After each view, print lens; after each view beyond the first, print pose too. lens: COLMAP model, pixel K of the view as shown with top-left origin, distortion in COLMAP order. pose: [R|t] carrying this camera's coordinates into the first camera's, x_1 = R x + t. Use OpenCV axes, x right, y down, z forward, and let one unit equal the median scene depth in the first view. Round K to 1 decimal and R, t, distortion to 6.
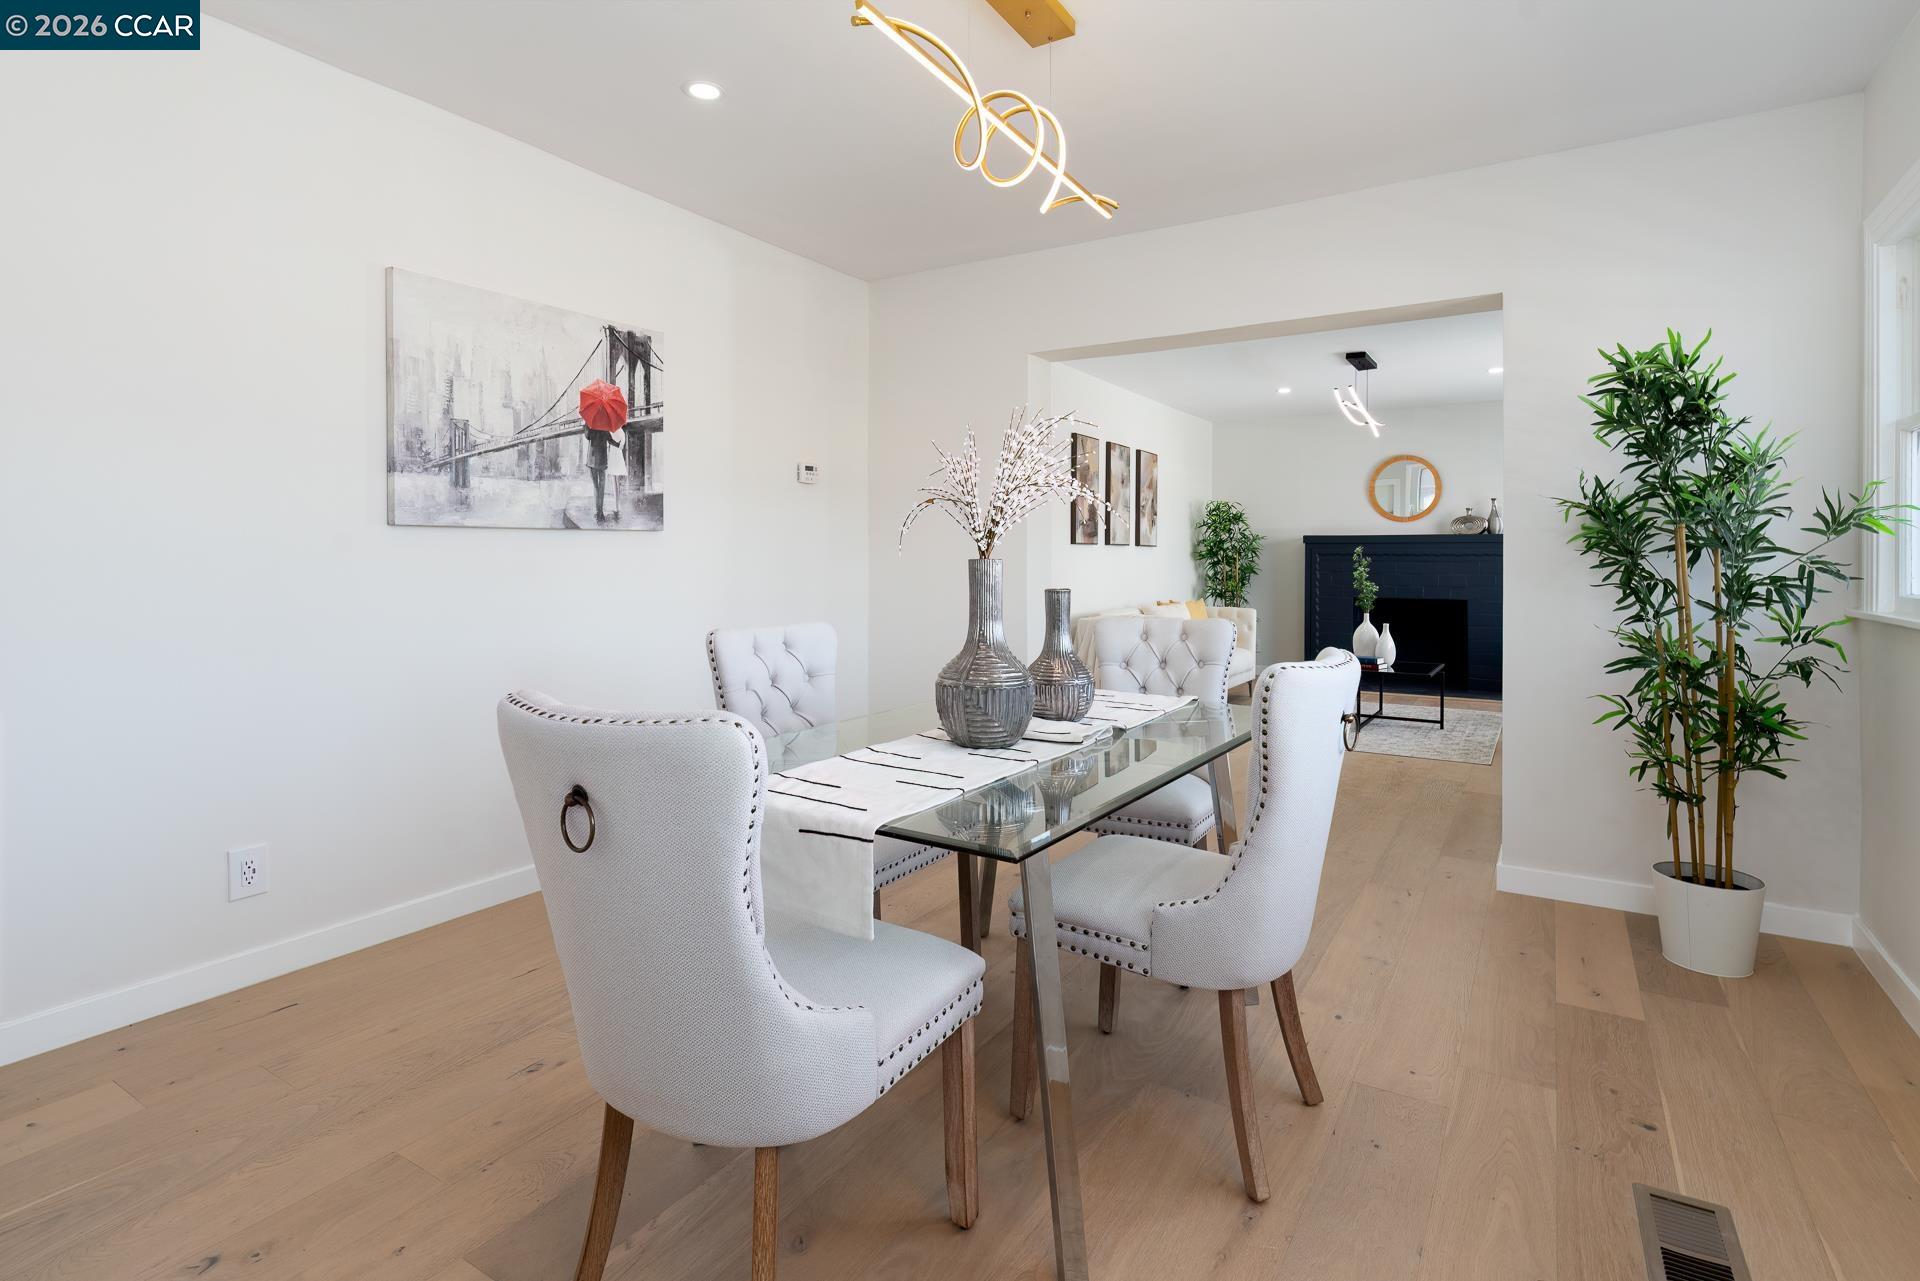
lens RADIAL K [[948.7, 0, 956.6], [0, 948.7, 542.5], [0, 0, 1]] dist [0.019496, 0.000112]
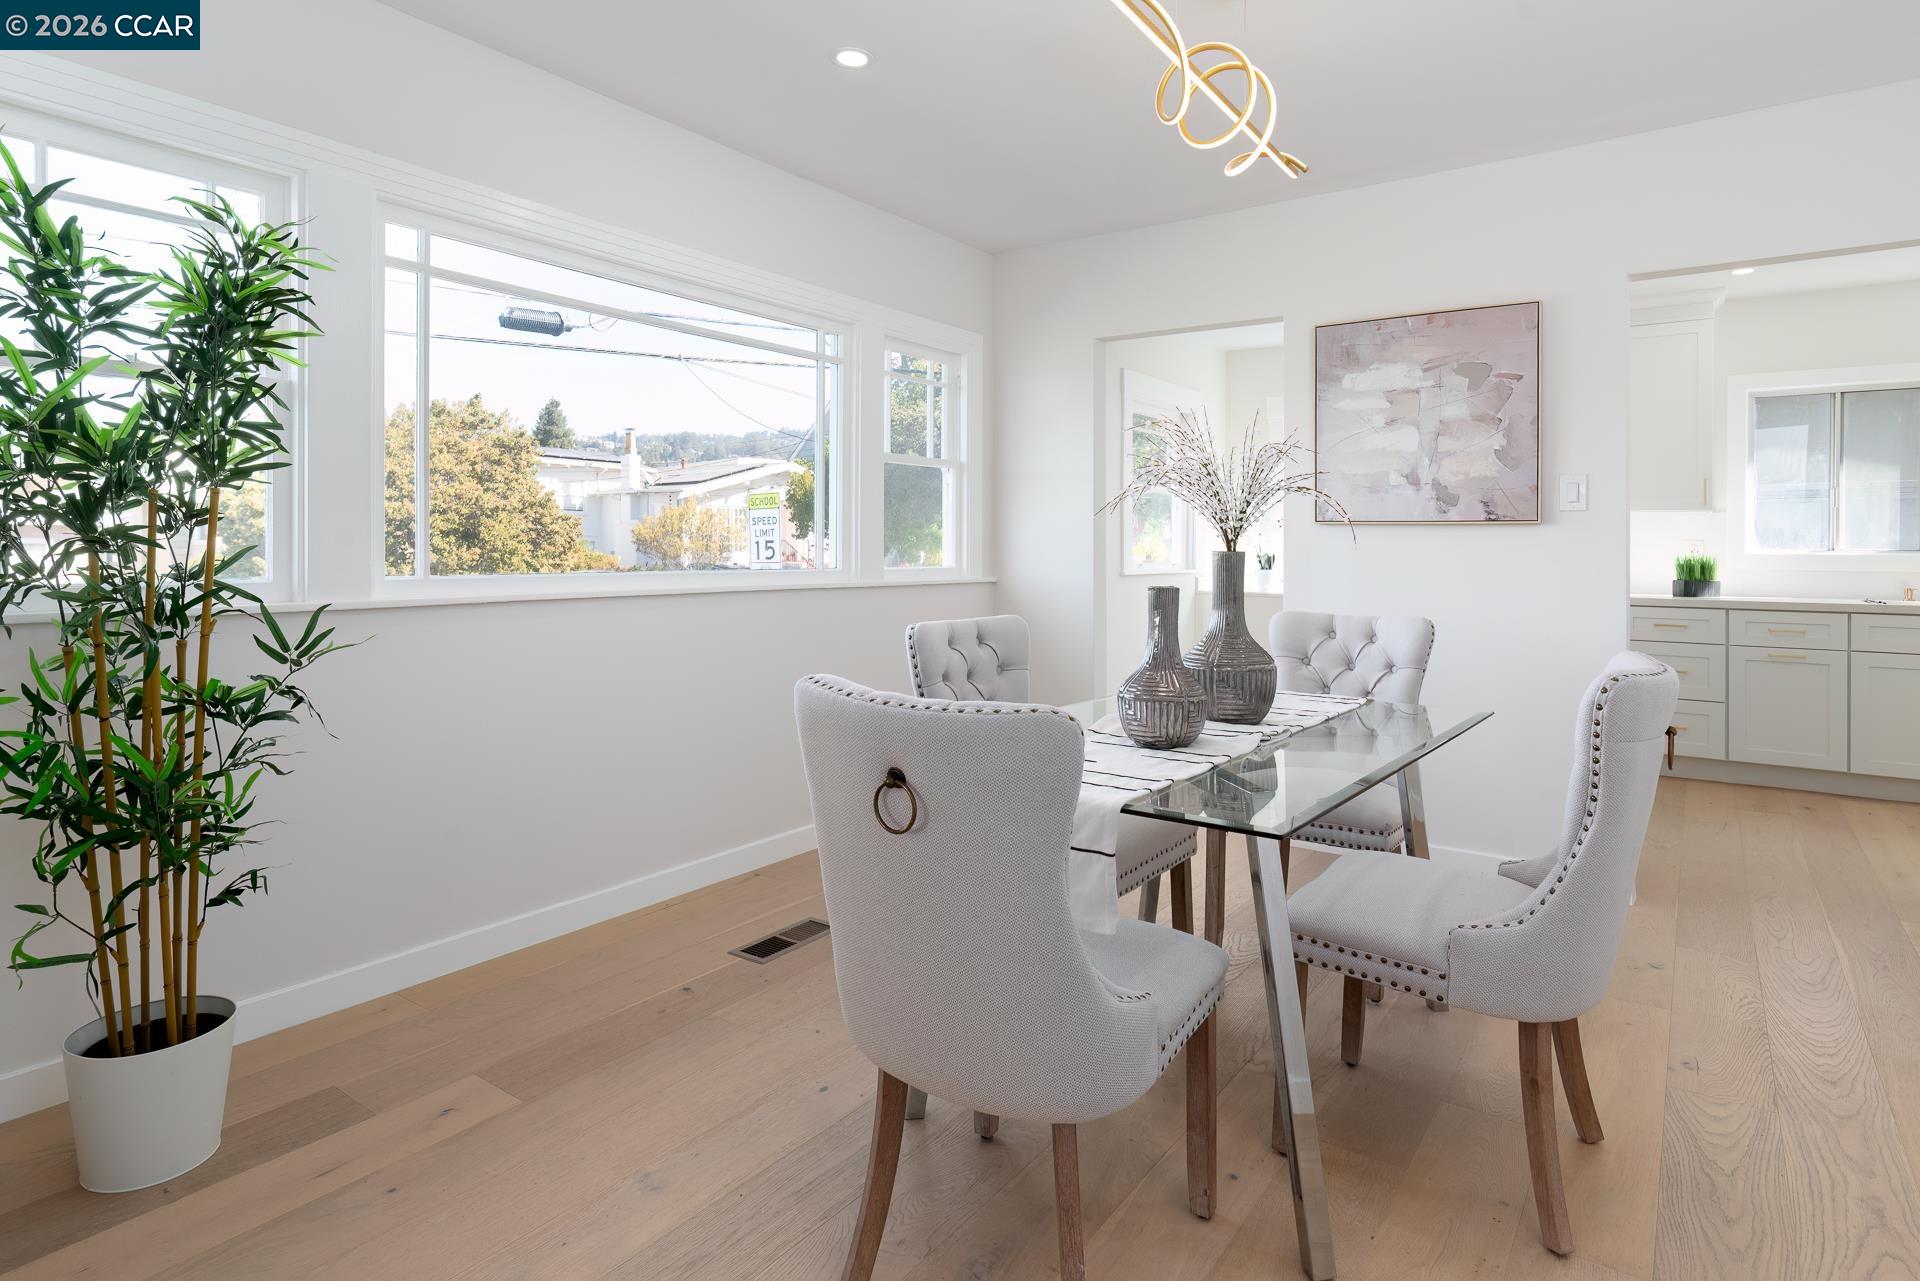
lens RADIAL K [[1034.0, 0, 952.3], [0, 1034.0, 537.9], [0, 0, 1]] dist [-0.015954, 0.000553]
pose [[-0.997112, -0.011810, 0.075022, 0.150255], [-0.013628, 0.999625, -0.023763, 0.020923], [-0.074713, -0.024717, -0.996899, 1.275364]]
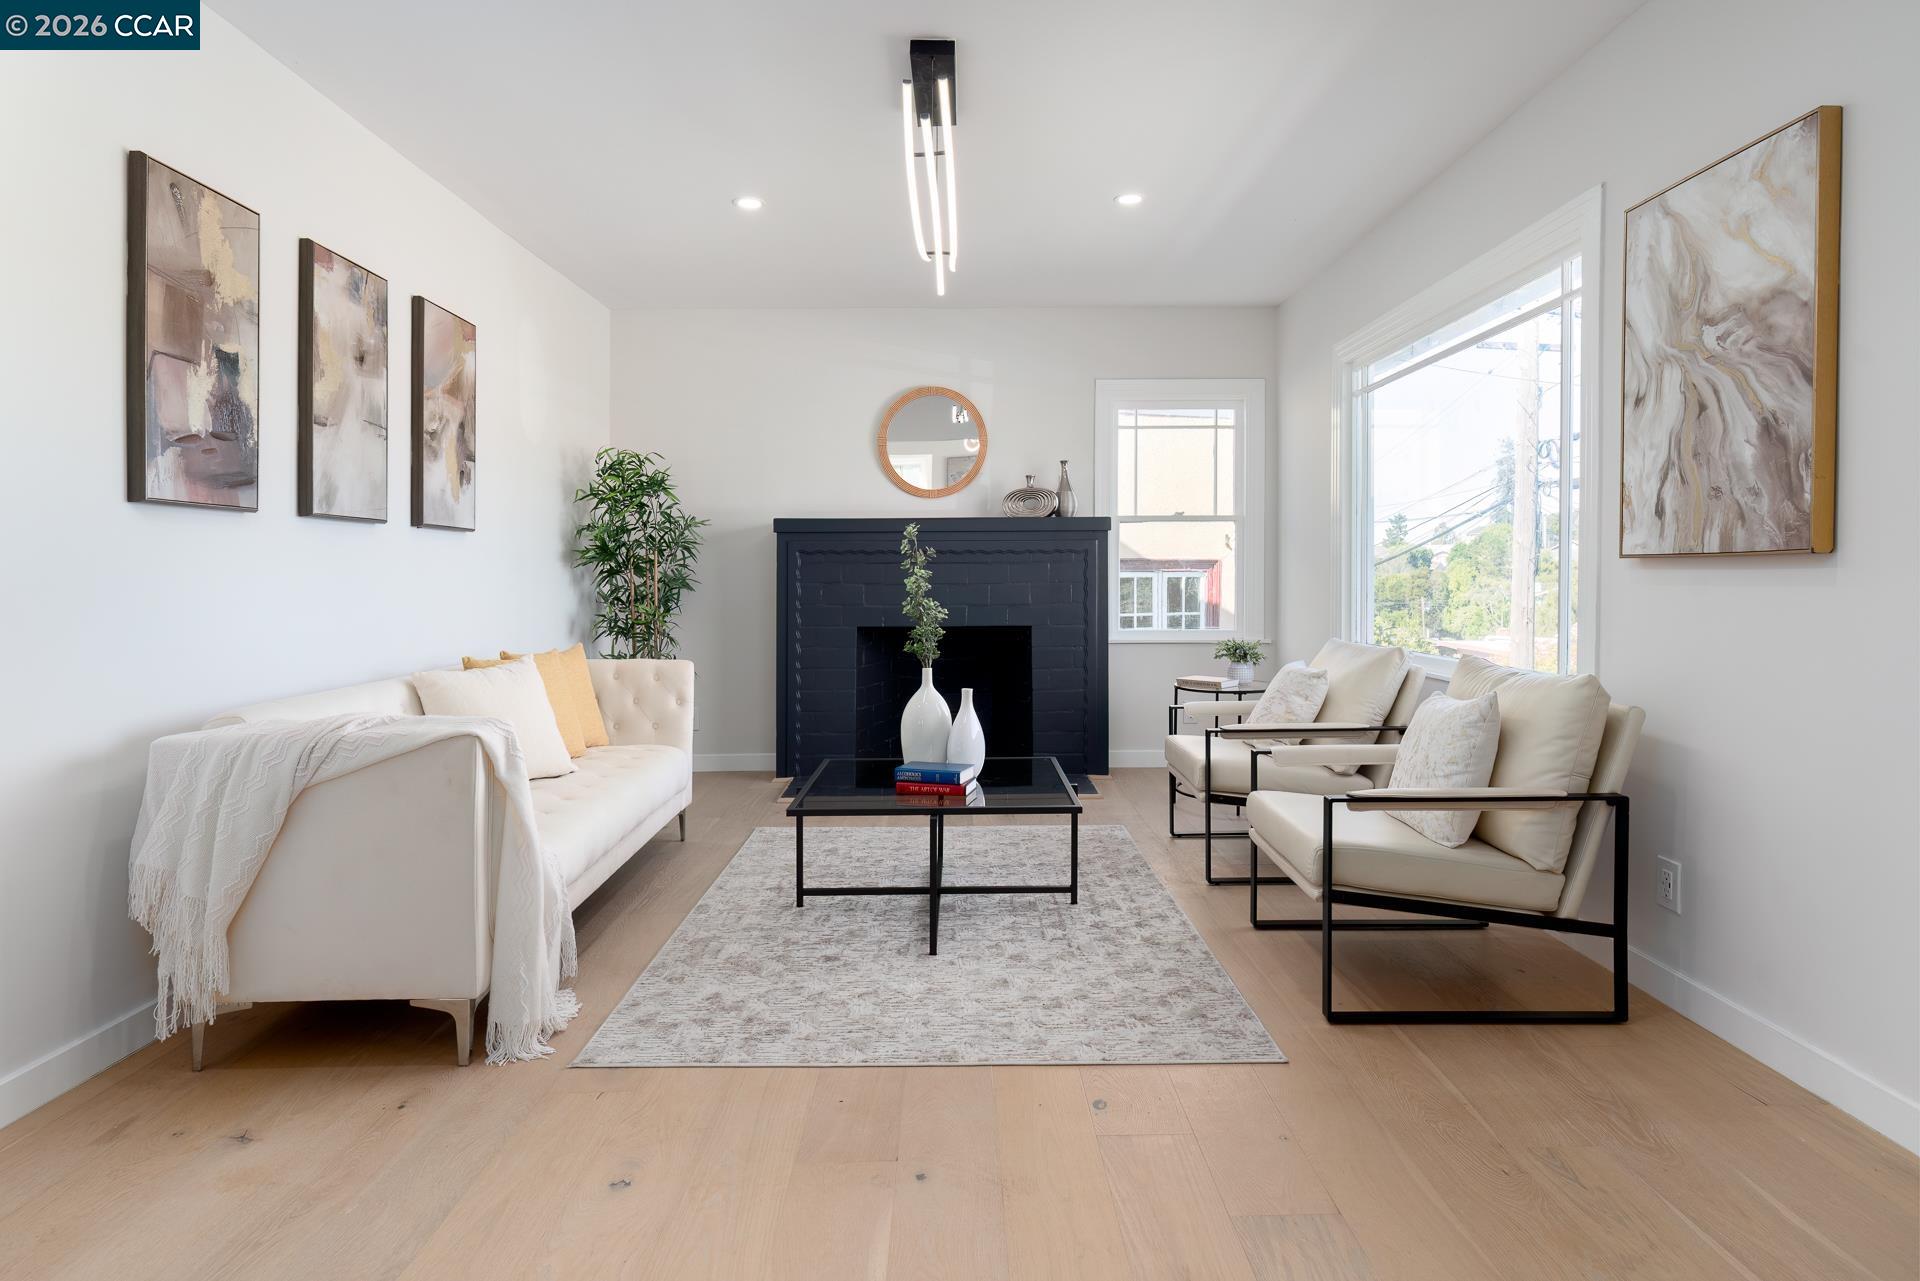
lens RADIAL K [[1052.5, 0, 956.2], [0, 1052.5, 585.9], [0, 0, 1]] dist [0.001638, 0.000295]
pose [[0.848174, -0.014508, 0.529519, 0.327721], [0.000814, 0.999659, 0.026085, 0.040605], [-0.529717, -0.021693, 0.847897, 1.072925]]
